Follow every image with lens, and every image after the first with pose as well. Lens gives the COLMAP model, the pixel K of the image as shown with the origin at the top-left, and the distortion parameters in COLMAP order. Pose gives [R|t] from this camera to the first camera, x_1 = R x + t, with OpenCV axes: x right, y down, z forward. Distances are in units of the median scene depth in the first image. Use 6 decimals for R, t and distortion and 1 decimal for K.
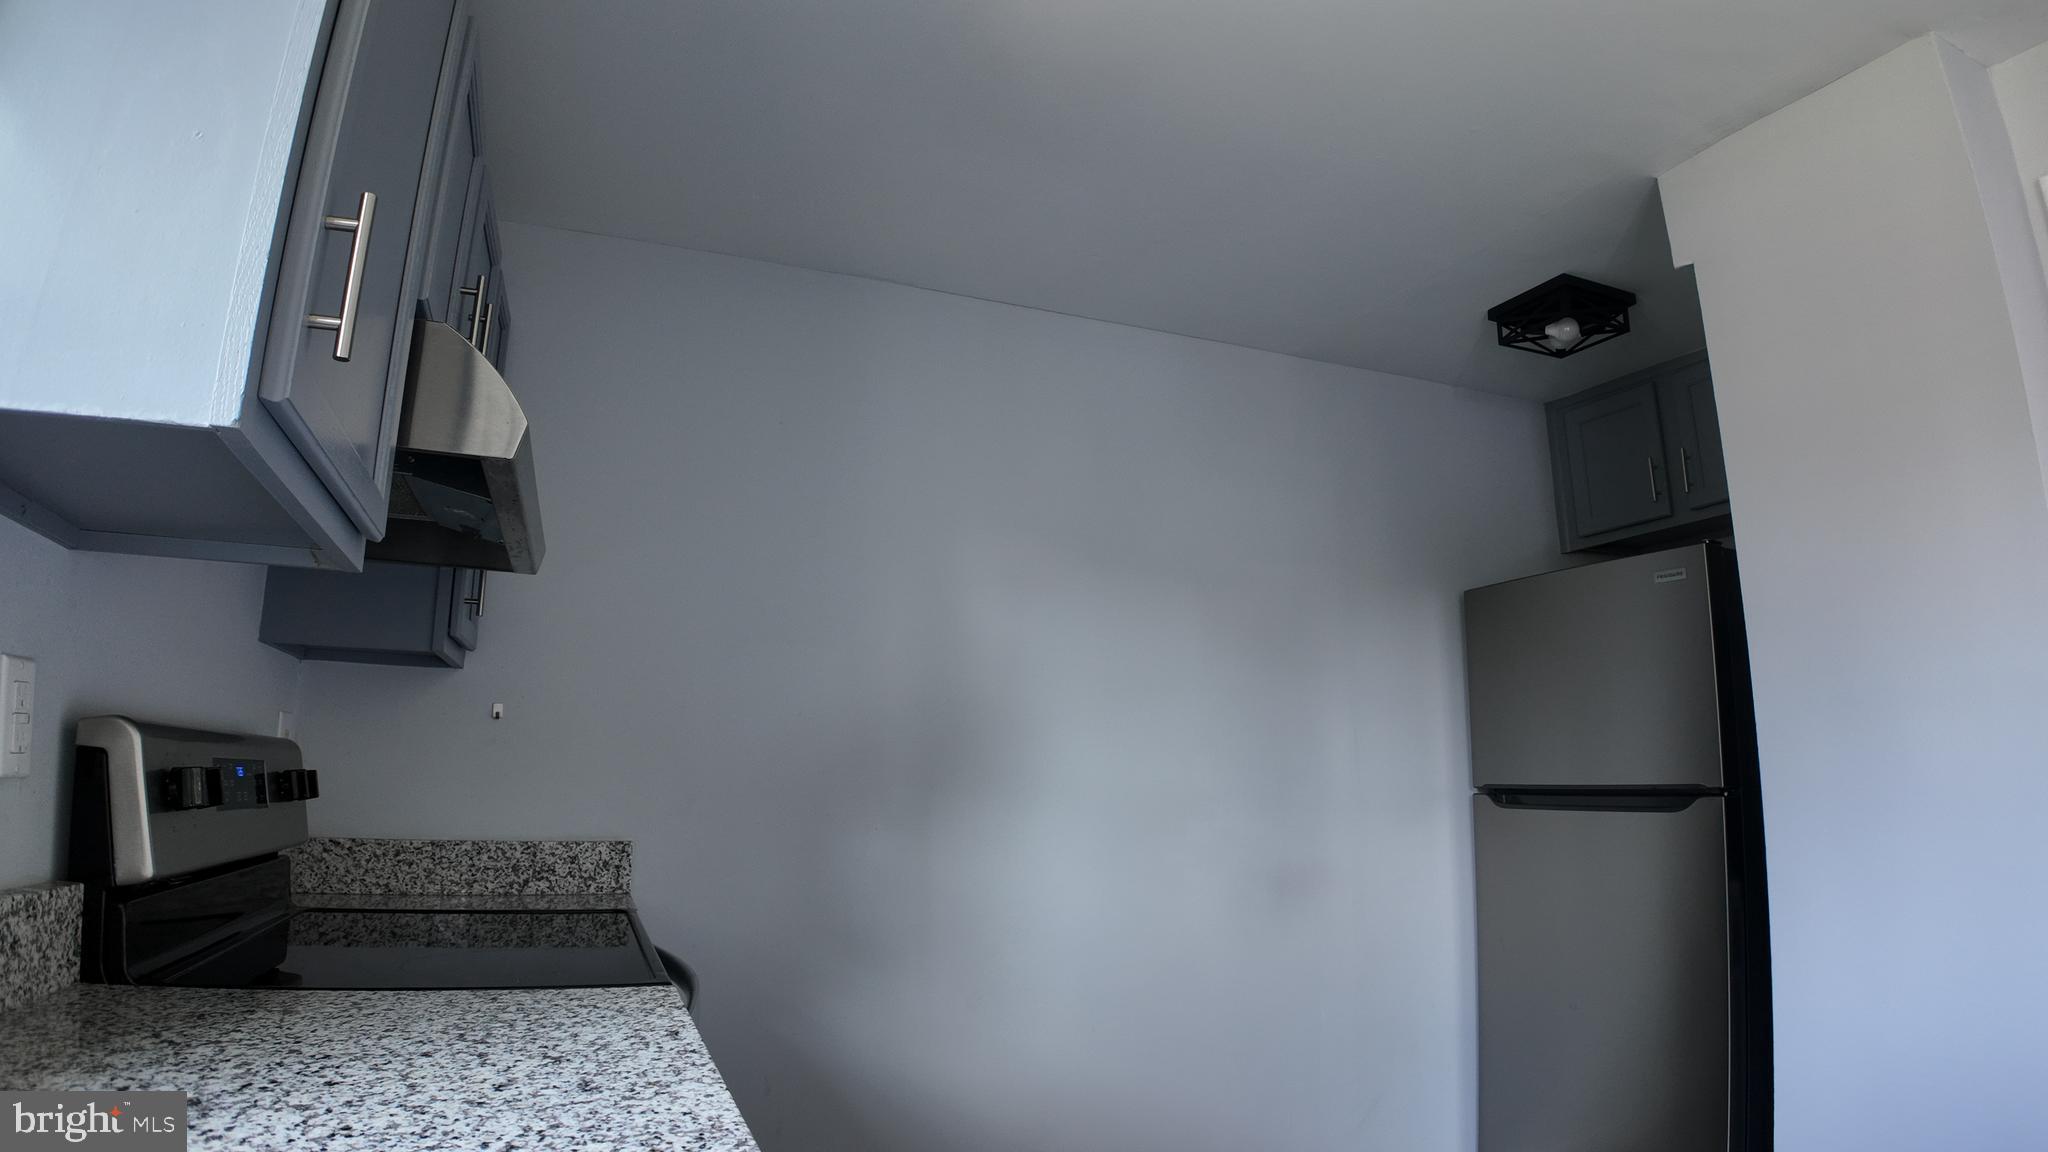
lens RADIAL K [[1087.0, 0, 1024.0], [0, 1087.0, 576.0], [0, 0, 1]] dist [-0.065246, -0.013393]
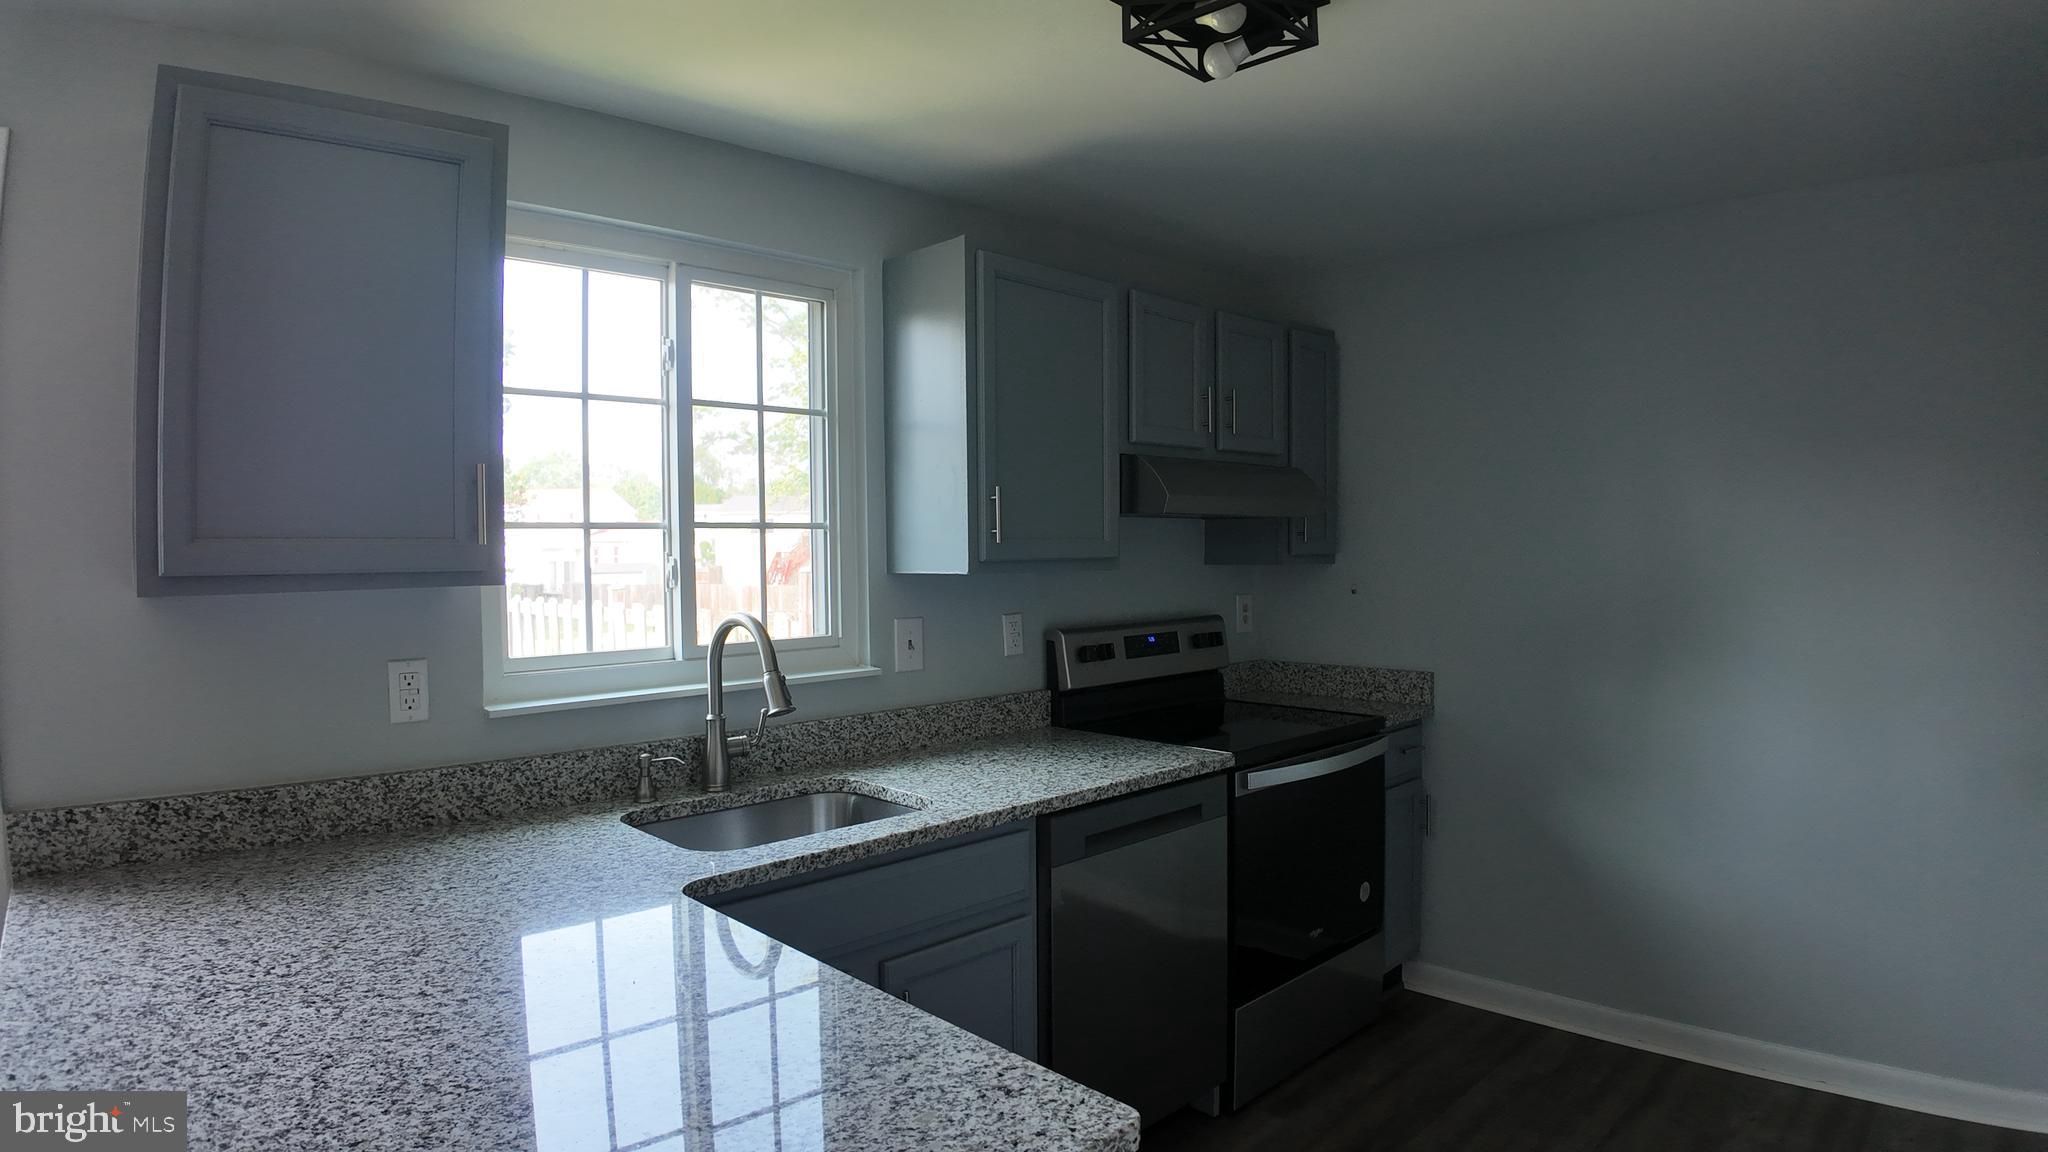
lens RADIAL K [[1087.0, 0, 1024.0], [0, 1087.0, 576.0], [0, 0, 1]] dist [-0.065246, -0.013393]
pose [[0.349284, 0.009990, -0.936964, 1.071962], [0.197247, 0.976753, 0.083945, -0.156246], [0.916021, -0.214133, 0.339194, -0.007700]]
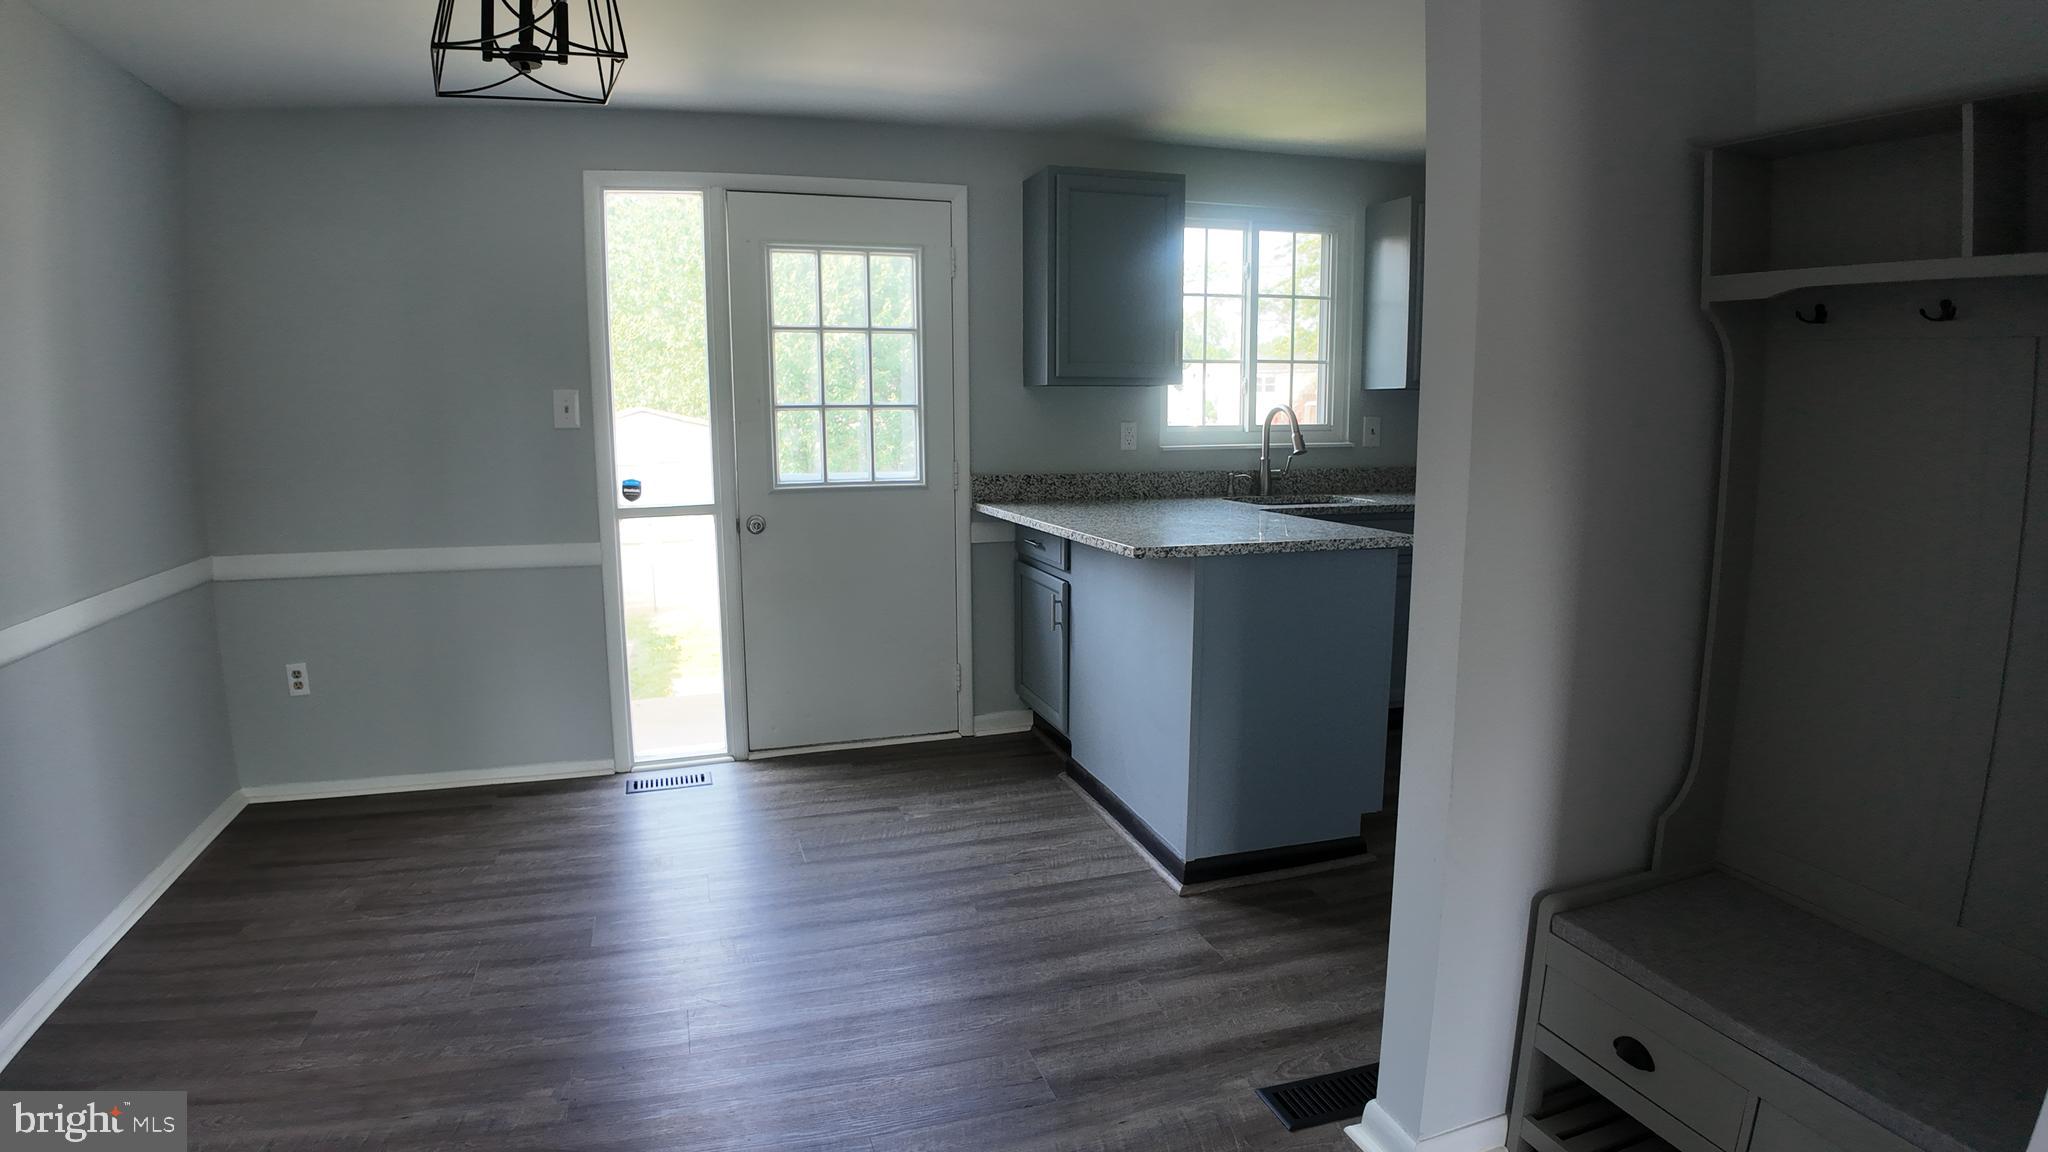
lens RADIAL K [[1087.8, 0, 1021.5], [0, 1087.8, 586.2], [0, 0, 1]] dist [-0.065156, -0.047397]
pose [[-0.097017, 0.145359, -0.984611, 2.358886], [0.197763, 0.972367, 0.124066, -0.094047], [0.975437, -0.182683, -0.123083, -0.246871]]
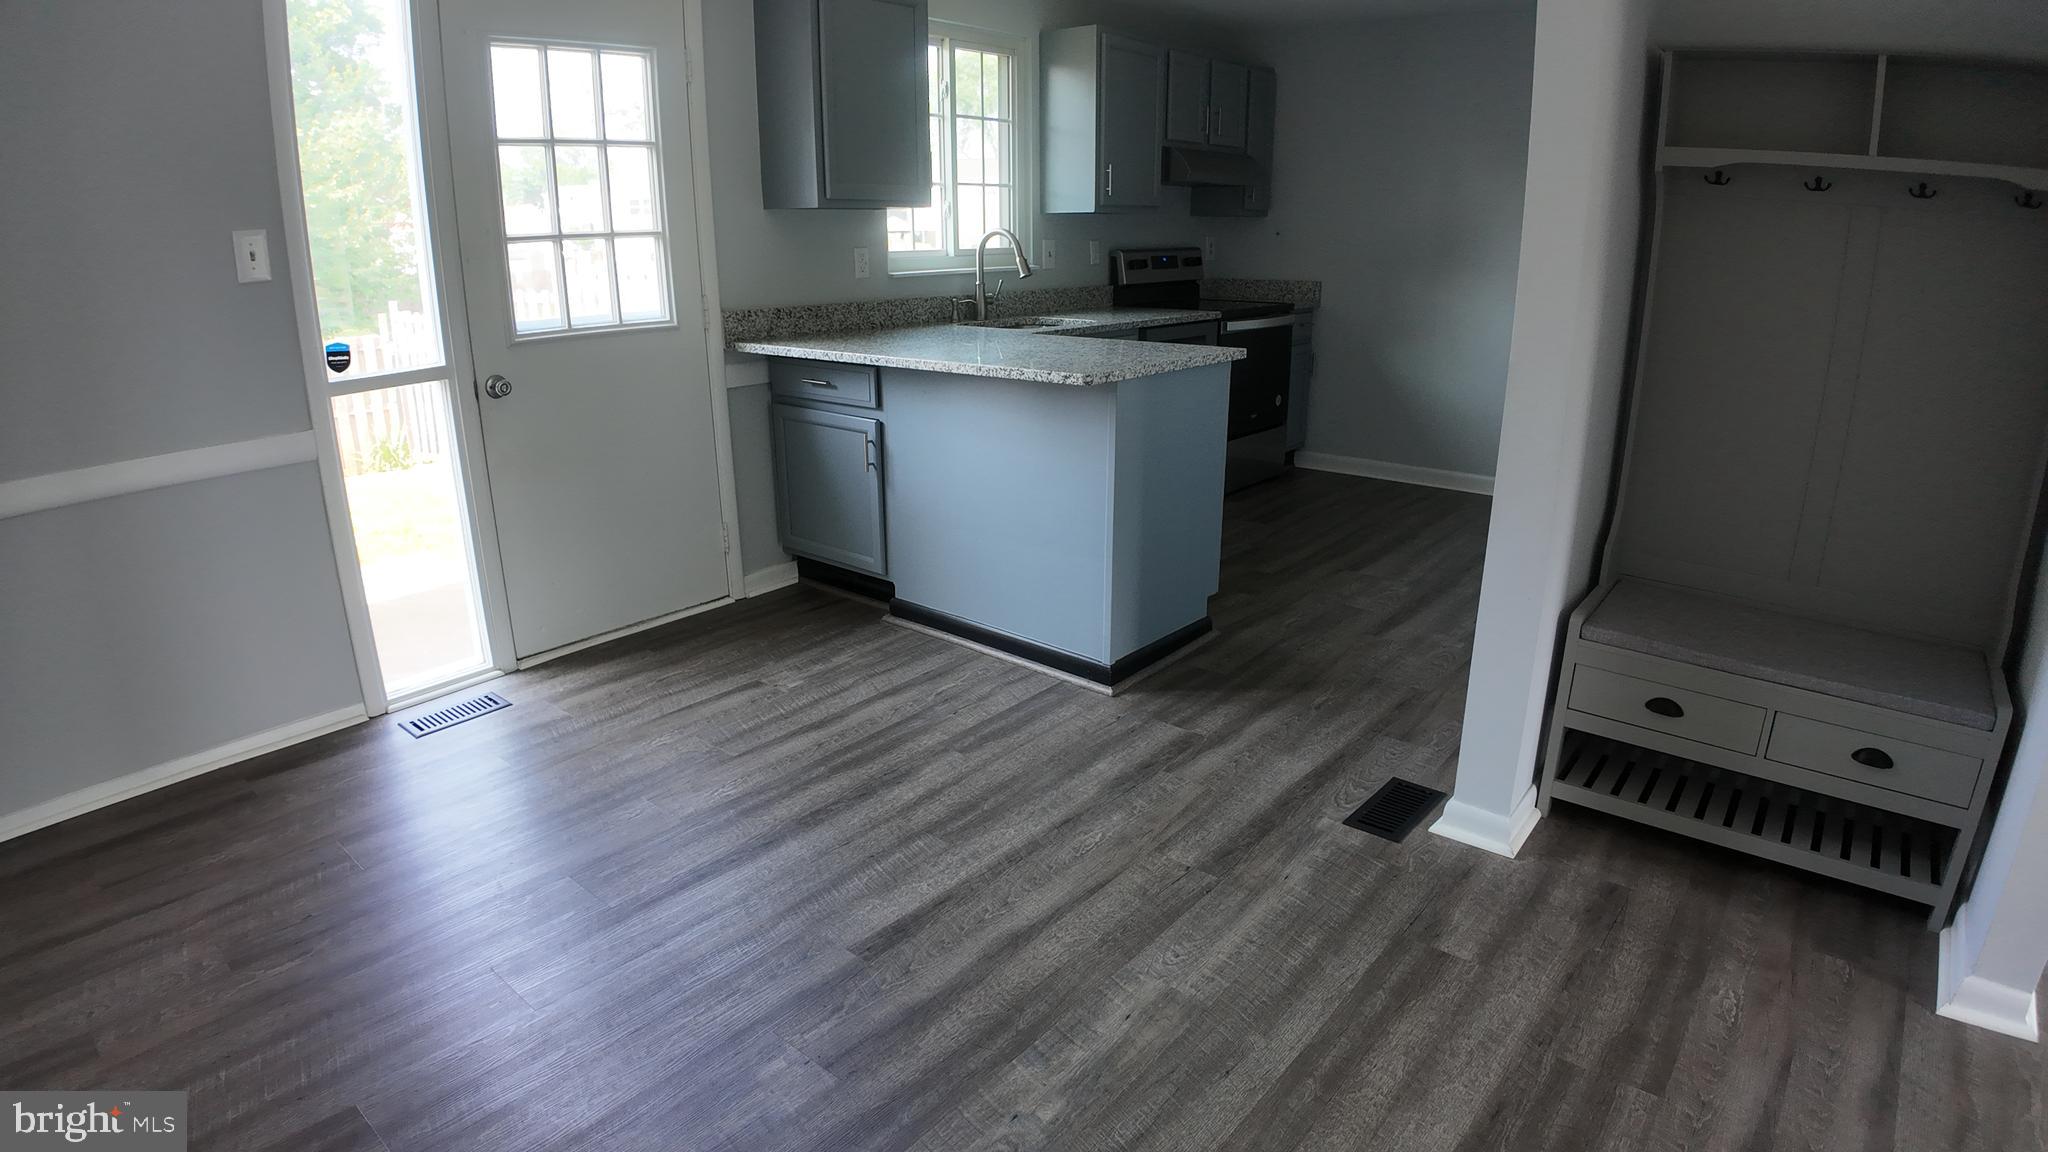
lens RADIAL K [[1087.8, 0, 1021.5], [0, 1087.8, 586.2], [0, 0, 1]] dist [-0.065156, -0.047397]
pose [[0.449026, 0.266222, -0.852937, 2.203088], [0.186280, 0.905715, 0.380762, -0.269164], [0.873885, -0.329858, 0.357097, -1.034187]]
